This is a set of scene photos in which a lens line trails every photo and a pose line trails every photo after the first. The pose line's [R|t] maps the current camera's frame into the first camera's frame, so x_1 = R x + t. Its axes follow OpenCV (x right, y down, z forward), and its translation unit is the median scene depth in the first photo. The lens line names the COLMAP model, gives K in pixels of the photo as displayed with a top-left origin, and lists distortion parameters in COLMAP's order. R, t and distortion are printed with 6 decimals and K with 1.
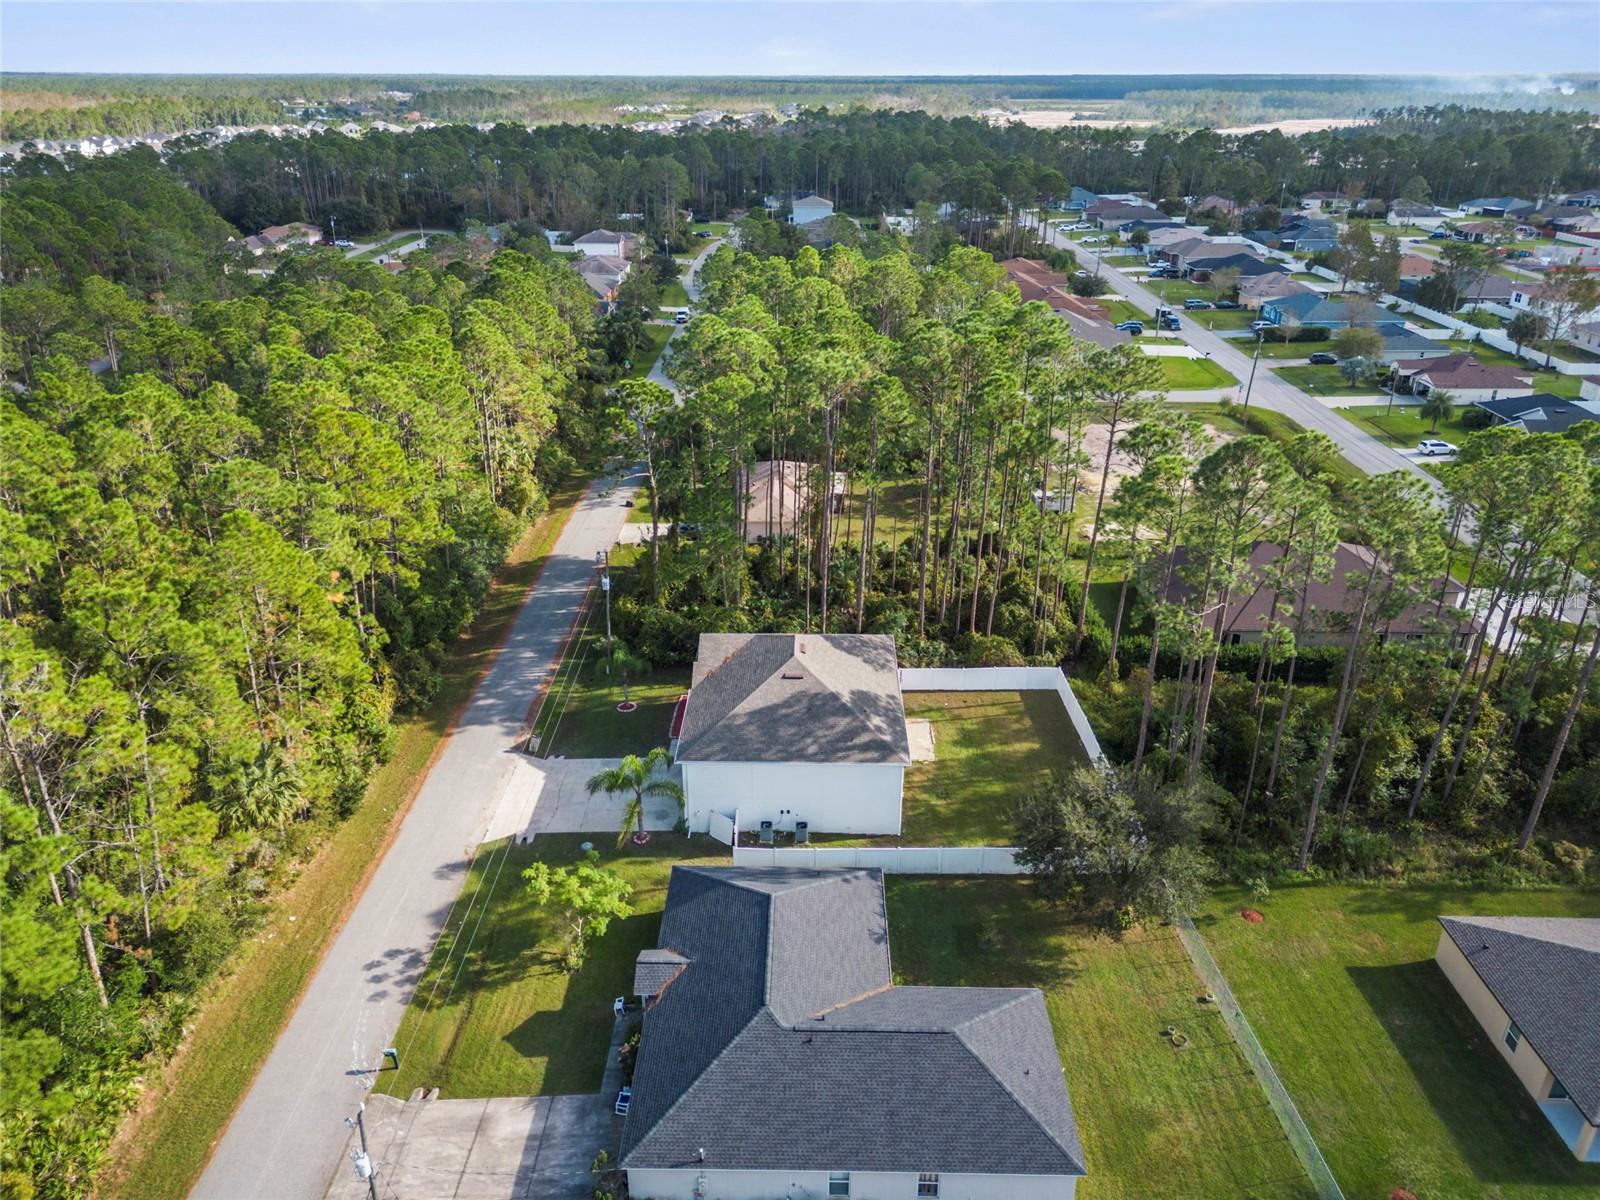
lens RADIAL K [[1104.6, 0, 790.0], [0, 1104.6, 599.7], [0, 0, 1]] dist [0.032566, -0.001990]
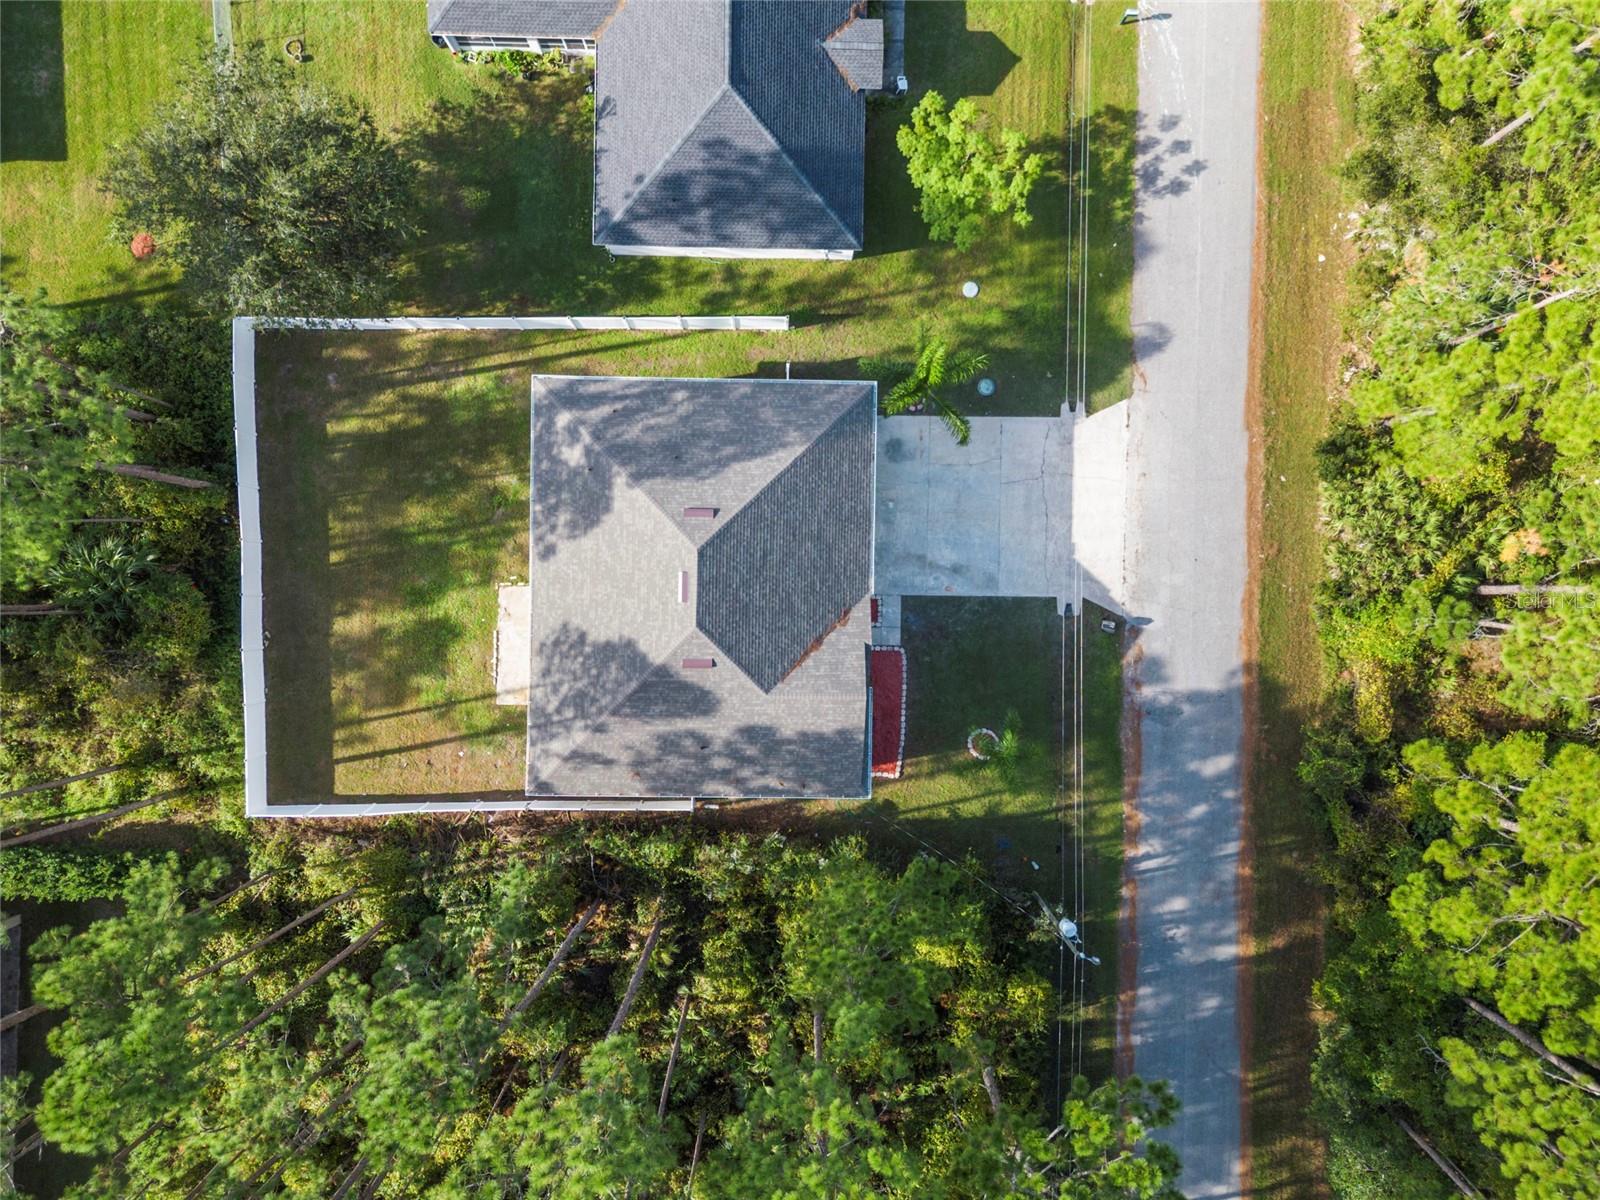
lens RADIAL K [[1104.6, 0, 790.0], [0, 1104.6, 599.7], [0, 0, 1]] dist [0.032566, -0.001990]
pose [[-0.999833, 0.003954, -0.017843, -0.036838], [-0.017879, -0.414145, 0.910035, -0.531867], [-0.003791, 0.910203, 0.414146, 0.841890]]
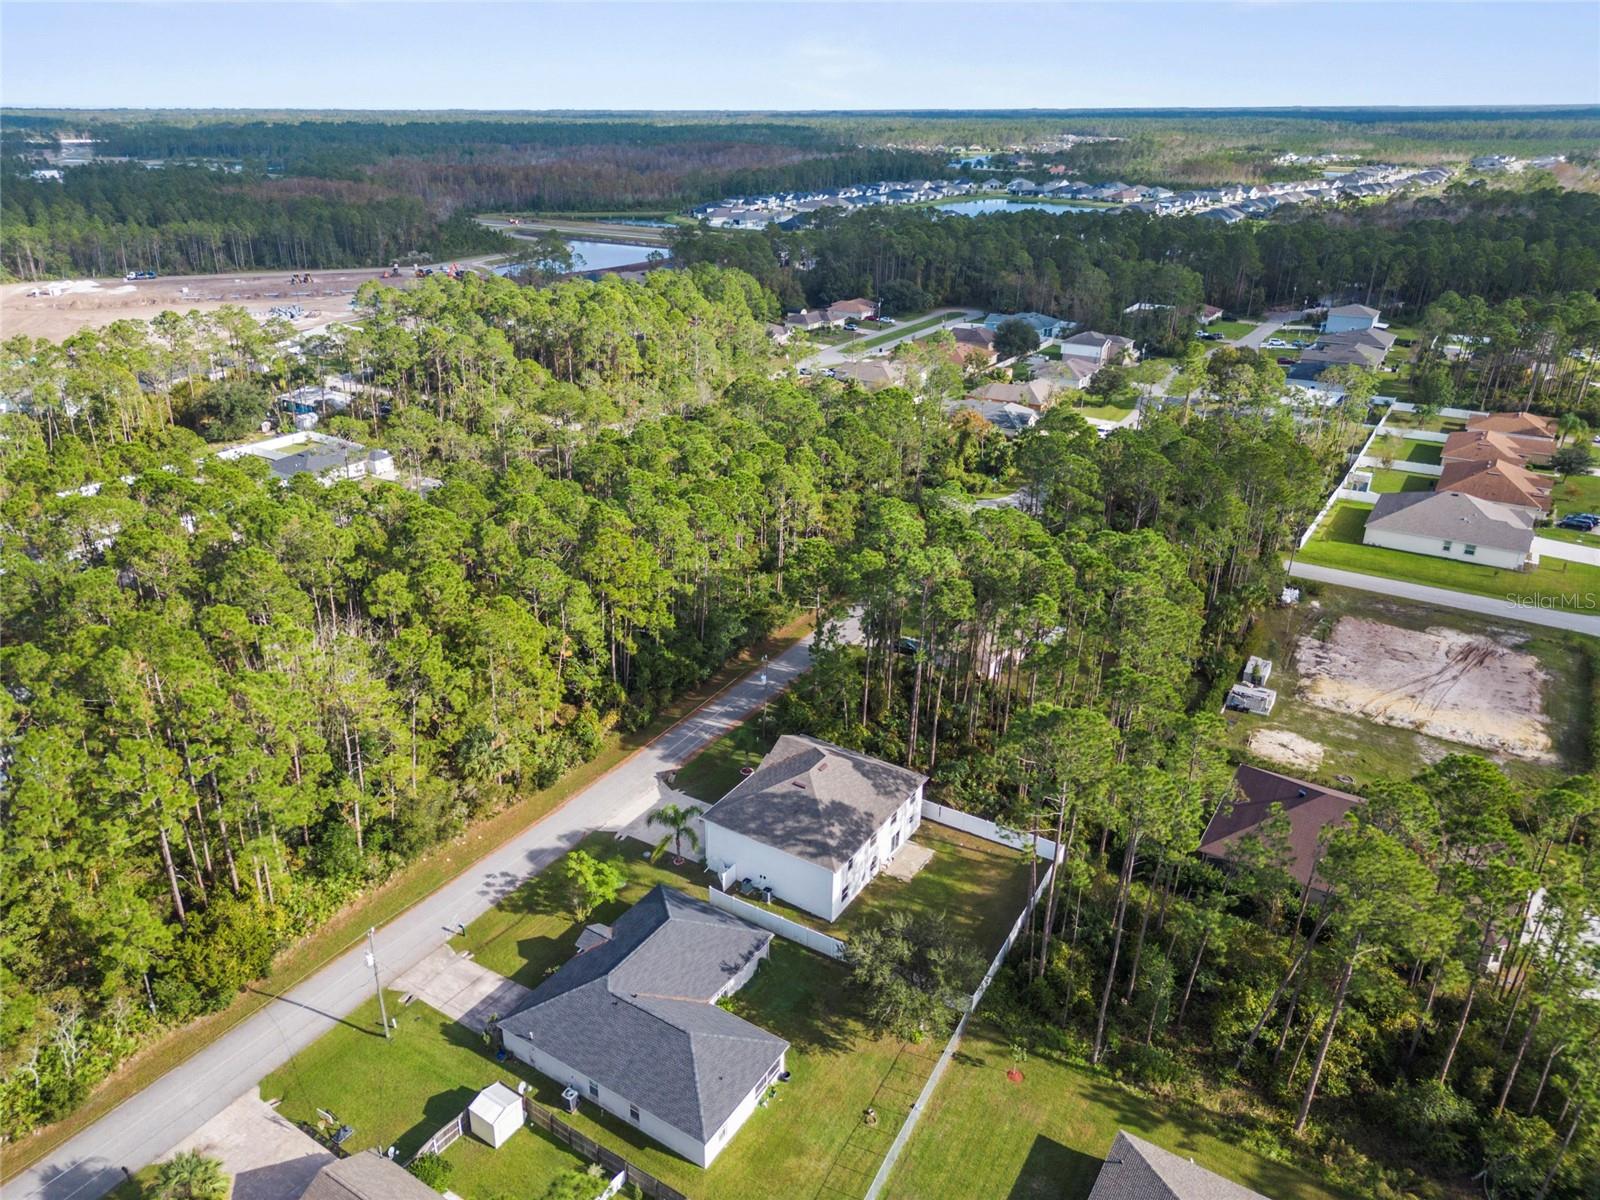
lens RADIAL K [[1104.6, 0, 790.0], [0, 1104.6, 599.7], [0, 0, 1]] dist [0.032566, -0.001990]
pose [[0.852344, 0.209108, -0.479358, 0.645929], [-0.222108, 0.974554, 0.030196, -0.206694], [0.473475, 0.080732, 0.877100, -0.260099]]
